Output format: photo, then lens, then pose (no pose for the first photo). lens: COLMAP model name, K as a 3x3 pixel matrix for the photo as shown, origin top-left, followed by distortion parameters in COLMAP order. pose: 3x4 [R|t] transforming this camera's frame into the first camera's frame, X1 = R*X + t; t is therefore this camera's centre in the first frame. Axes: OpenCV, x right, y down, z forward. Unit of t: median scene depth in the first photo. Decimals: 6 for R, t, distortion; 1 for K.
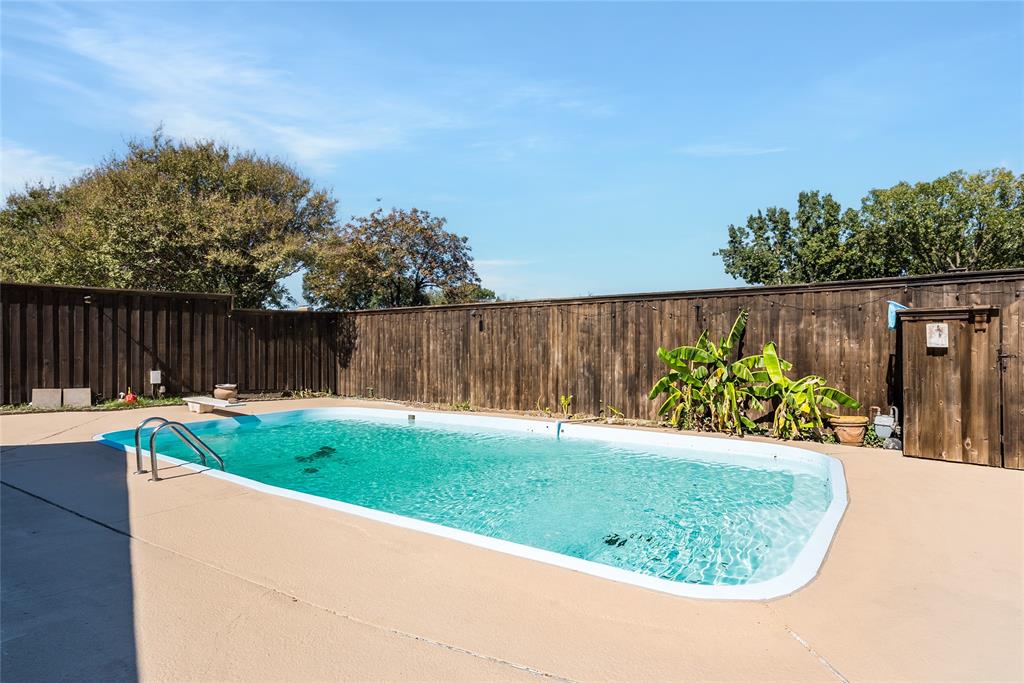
lens RADIAL K [[531.0, 0, 515.7], [0, 531.0, 343.3], [0, 0, 1]] dist [0.003599, 0.000326]
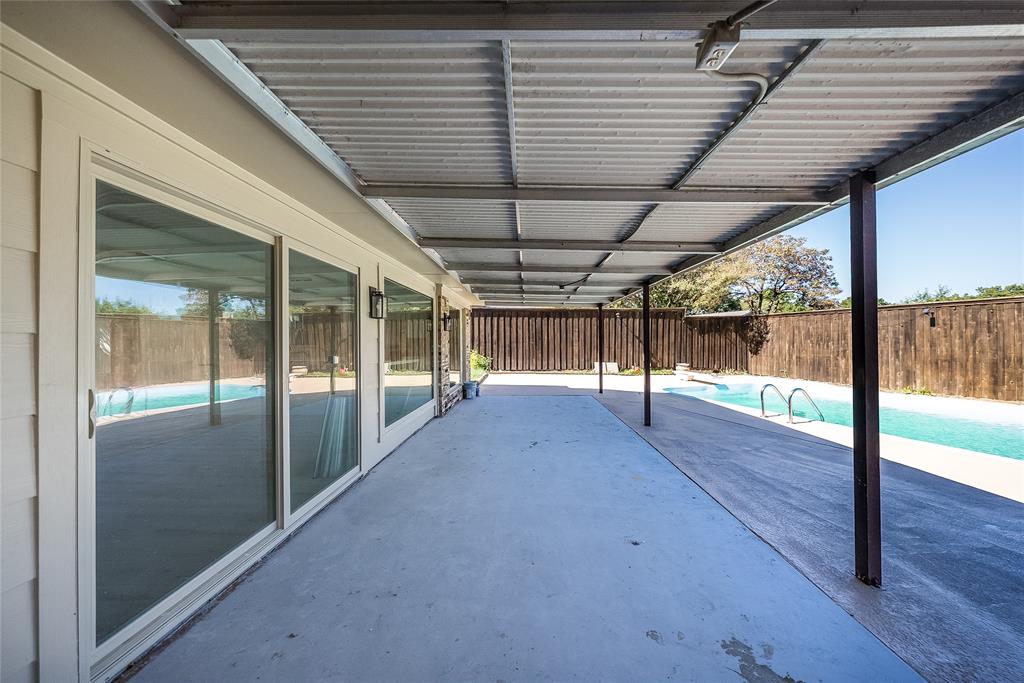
lens RADIAL K [[350.3, 0, 516.3], [0, 350.3, 338.6], [0, 0, 1]] dist [0.000815, 0.000049]
pose [[0.781334, -0.002151, -0.624110, -0.287727], [0.005566, 0.999978, 0.003522, -0.004905], [0.624089, -0.006226, 0.781329, -0.150150]]
